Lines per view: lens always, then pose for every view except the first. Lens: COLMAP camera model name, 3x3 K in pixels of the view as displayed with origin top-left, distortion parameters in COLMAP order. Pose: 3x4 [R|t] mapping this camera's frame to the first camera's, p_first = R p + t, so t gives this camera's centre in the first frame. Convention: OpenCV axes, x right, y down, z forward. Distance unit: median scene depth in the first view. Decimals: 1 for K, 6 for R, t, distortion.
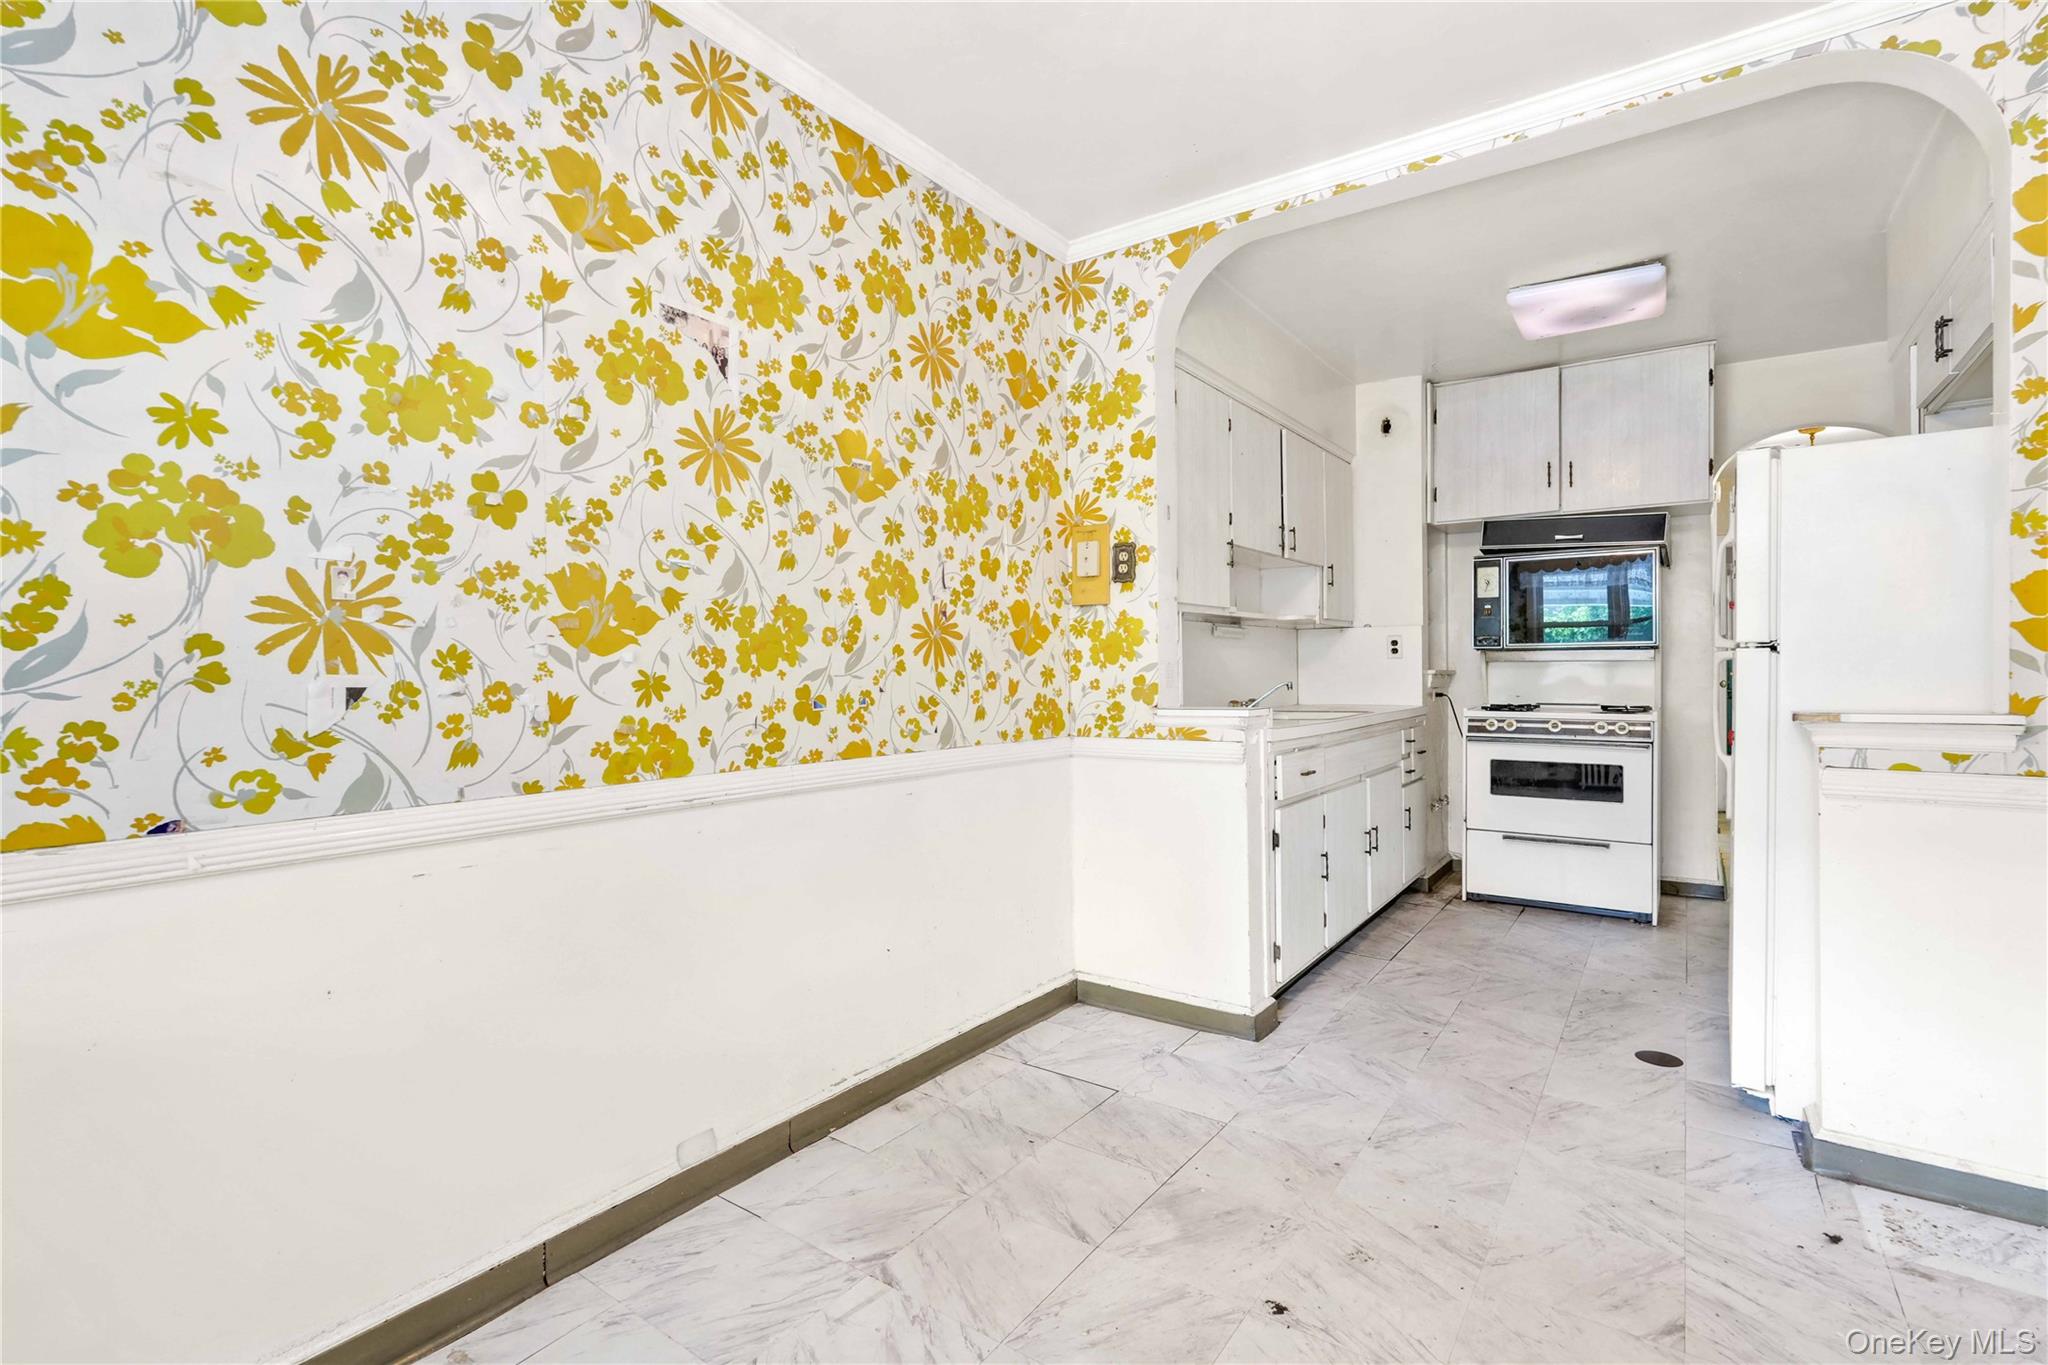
lens RADIAL K [[925.6, 0, 1030.9], [0, 925.6, 683.6], [0, 0, 1]] dist [-0.012910, 0.003366]
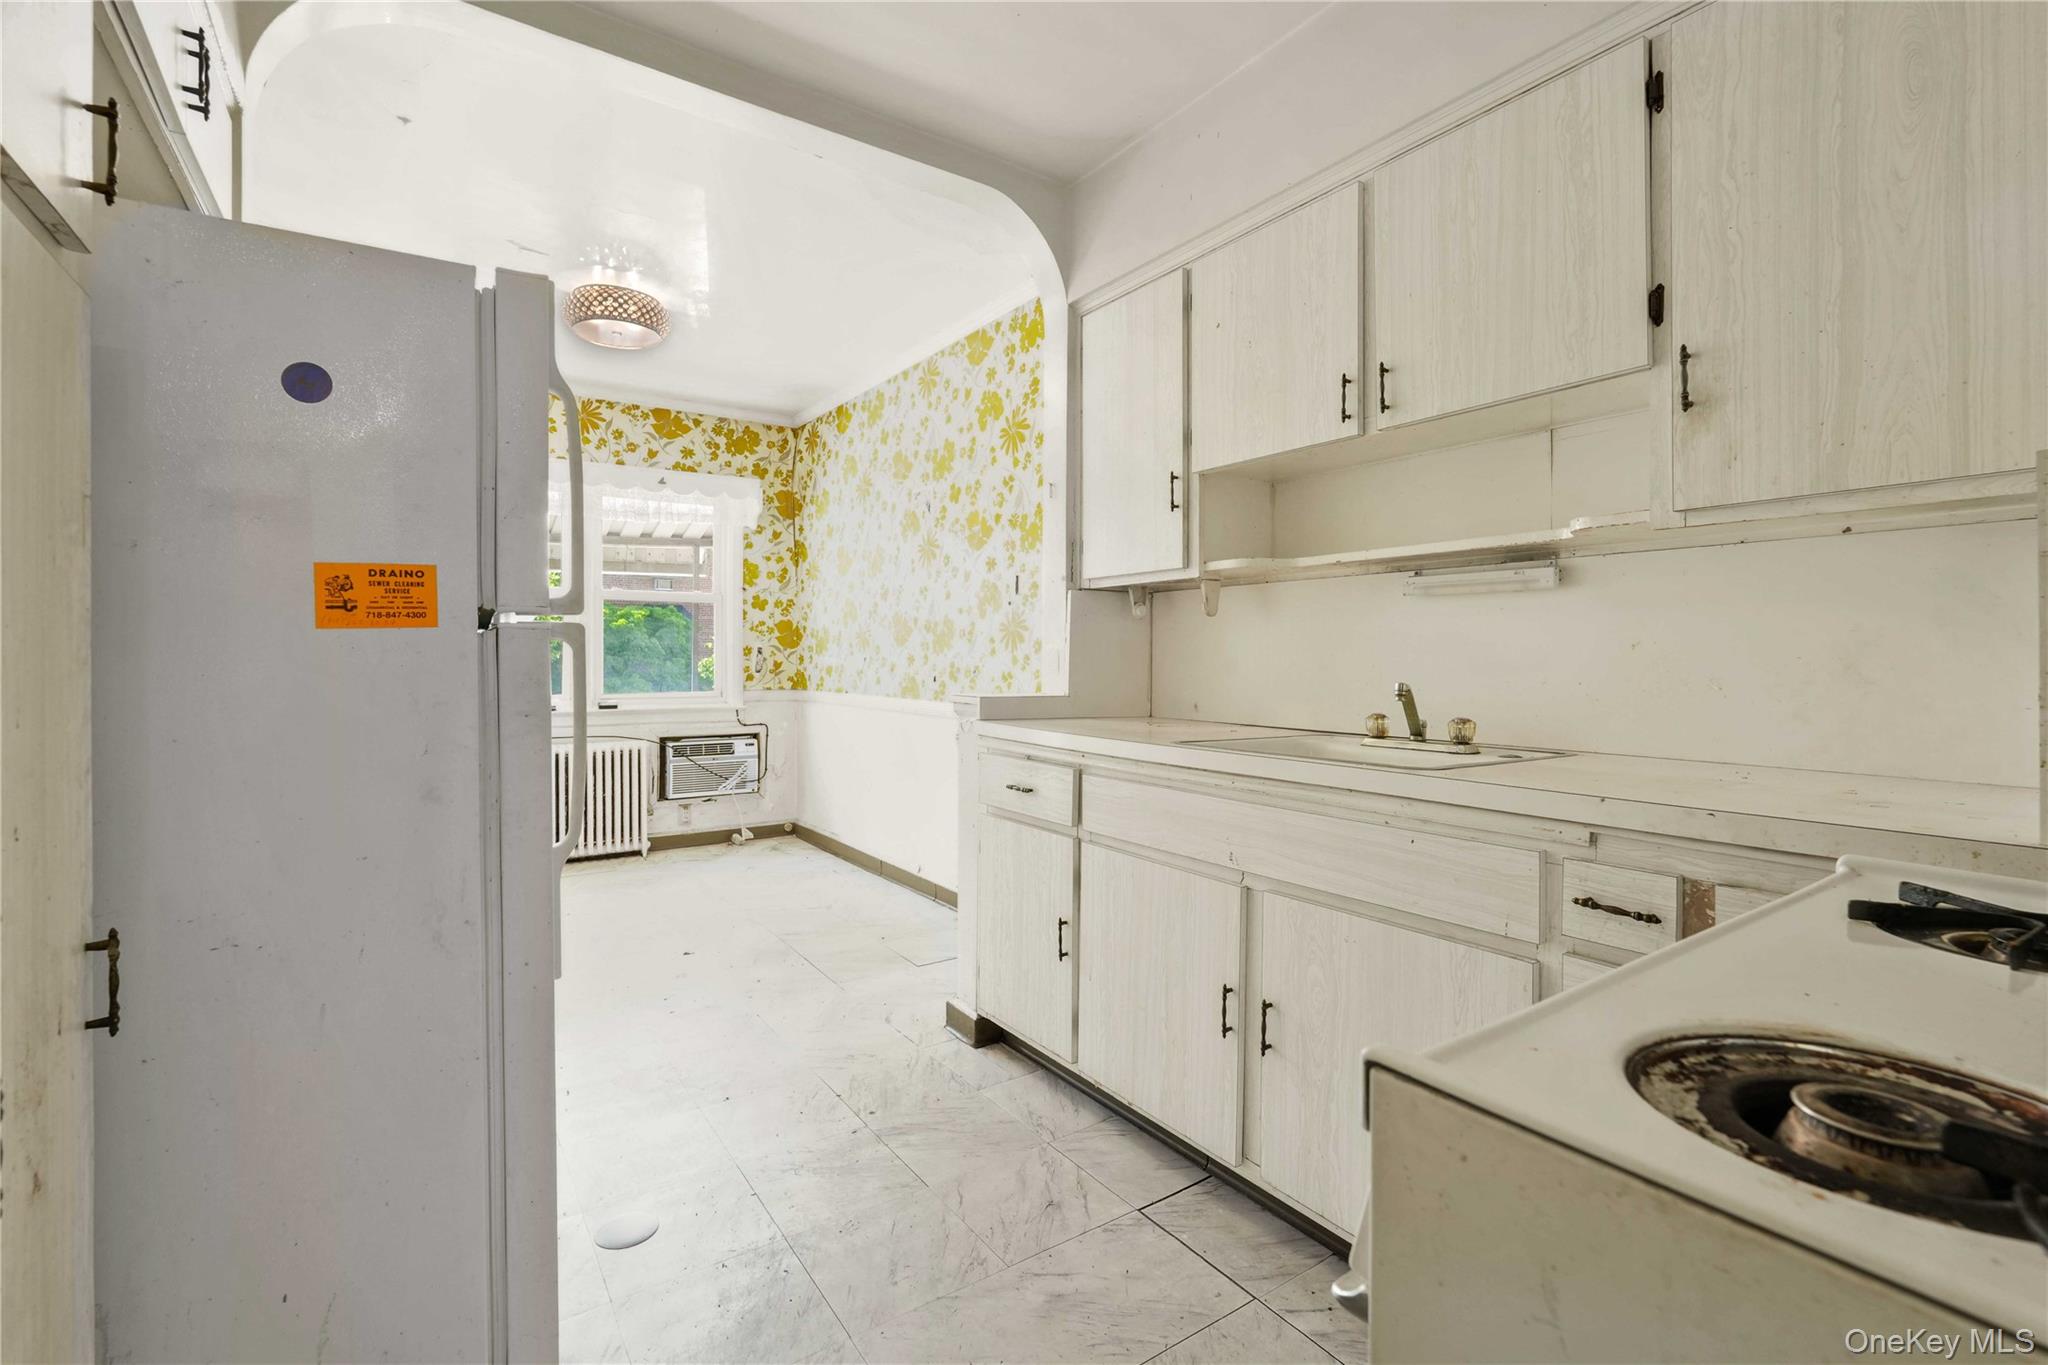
lens RADIAL K [[925.6, 0, 1032.4], [0, 925.6, 650.1], [0, 0, 1]] dist [-0.012910, 0.003366]
pose [[-0.343529, 0.008185, -0.939106, 0.995788], [-0.007135, 0.999910, 0.011325, -0.029122], [0.939115, 0.010591, -0.343440, 1.235388]]
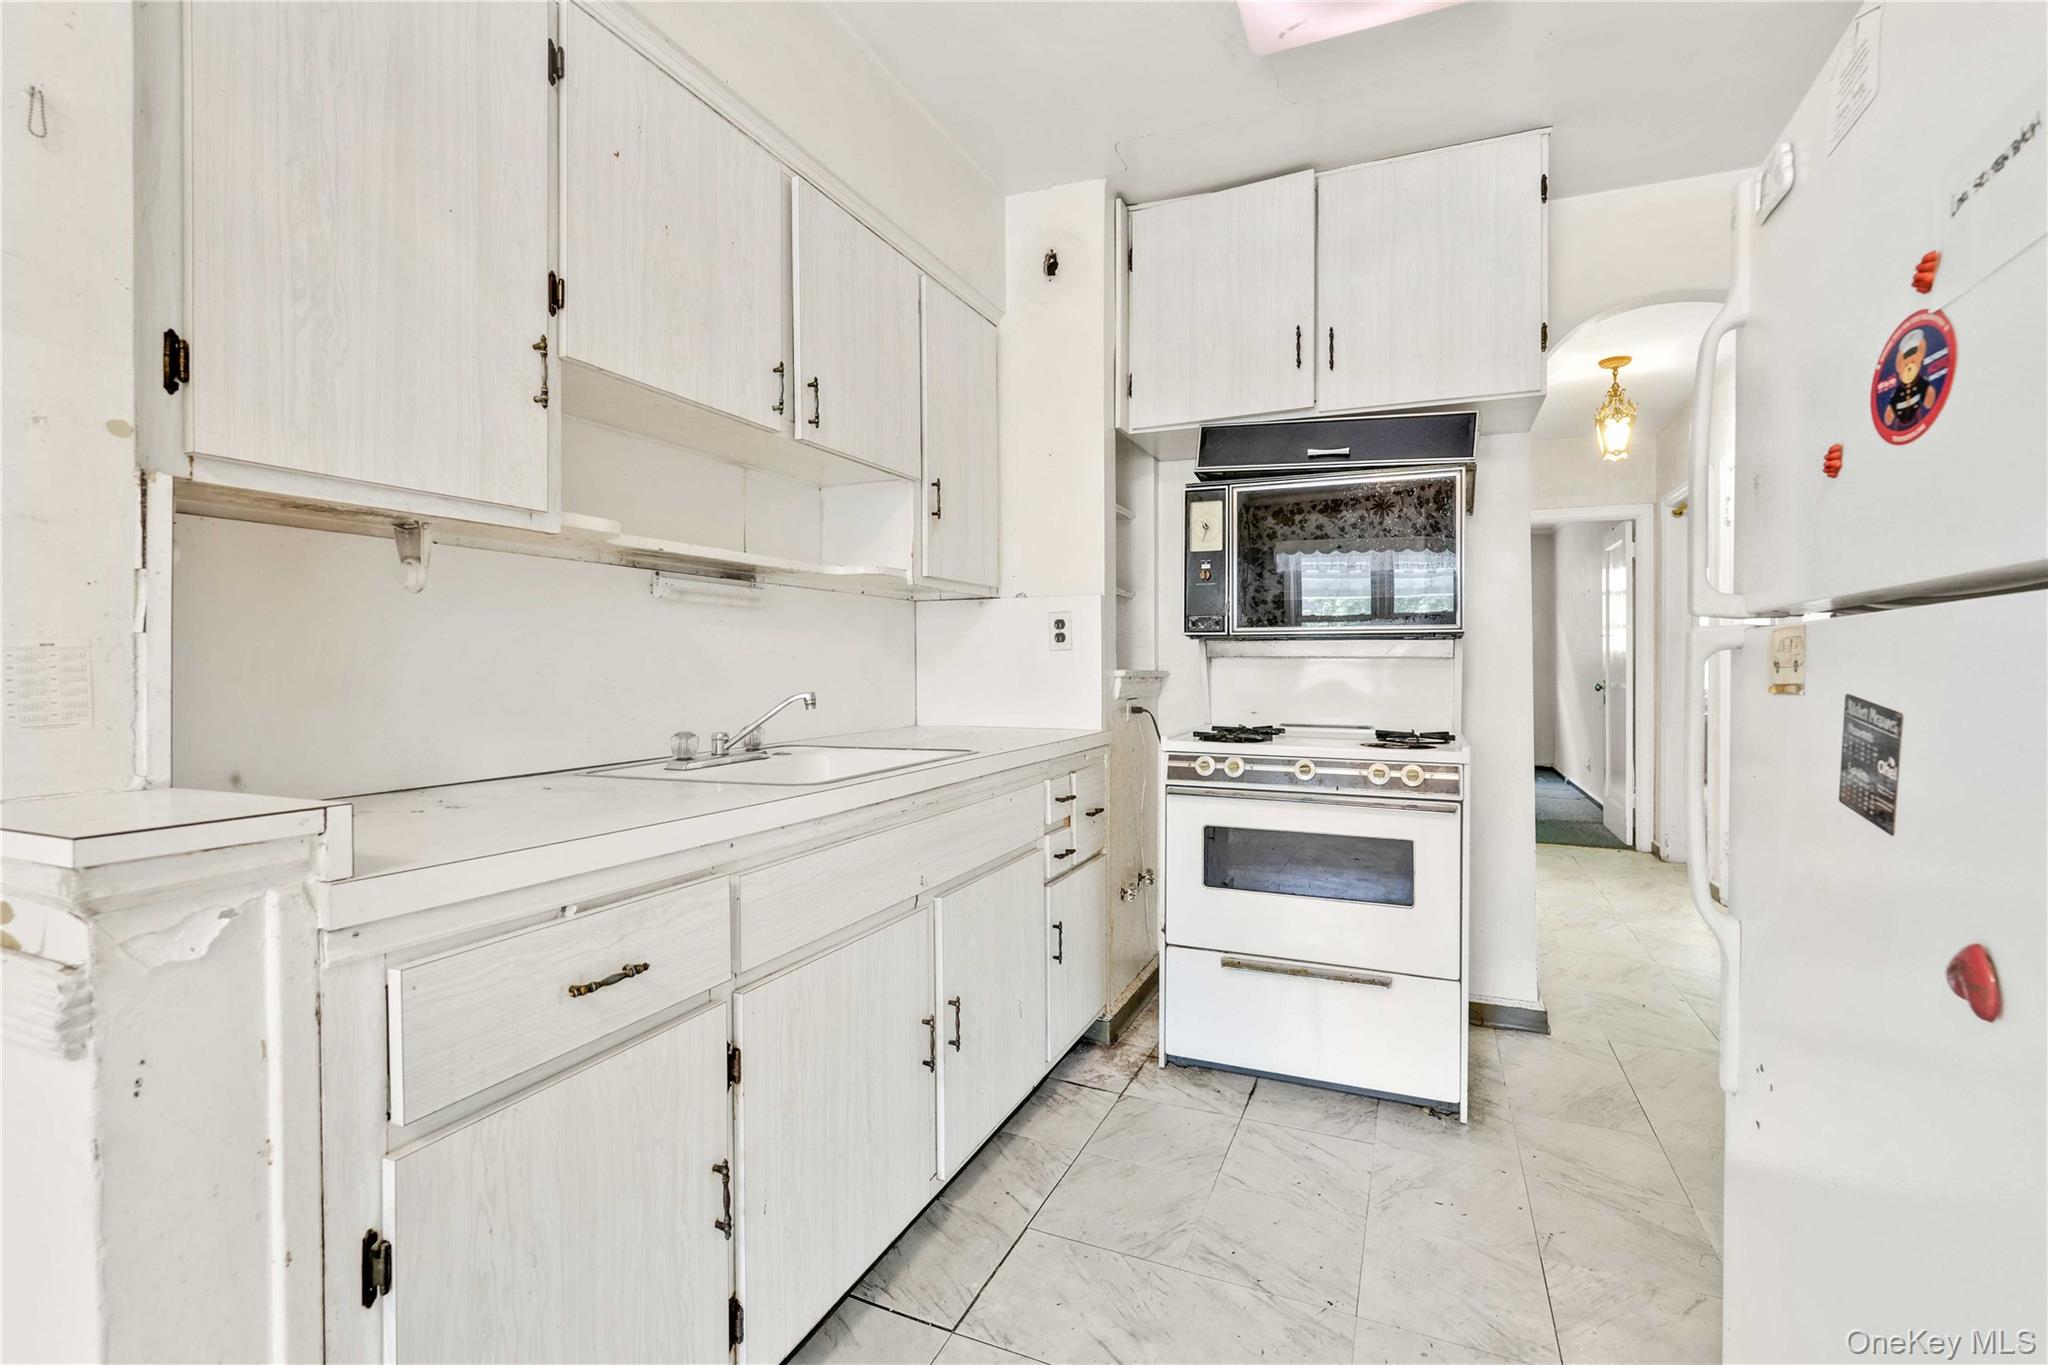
lens RADIAL K [[925.6, 0, 1019.5], [0, 925.6, 672.6], [0, 0, 1]] dist [-0.012910, 0.003366]
pose [[0.979100, 0.007384, 0.203243, 0.362298], [-0.005832, 0.999949, -0.008234, -0.011476], [-0.203294, 0.006876, 0.979094, 0.618530]]
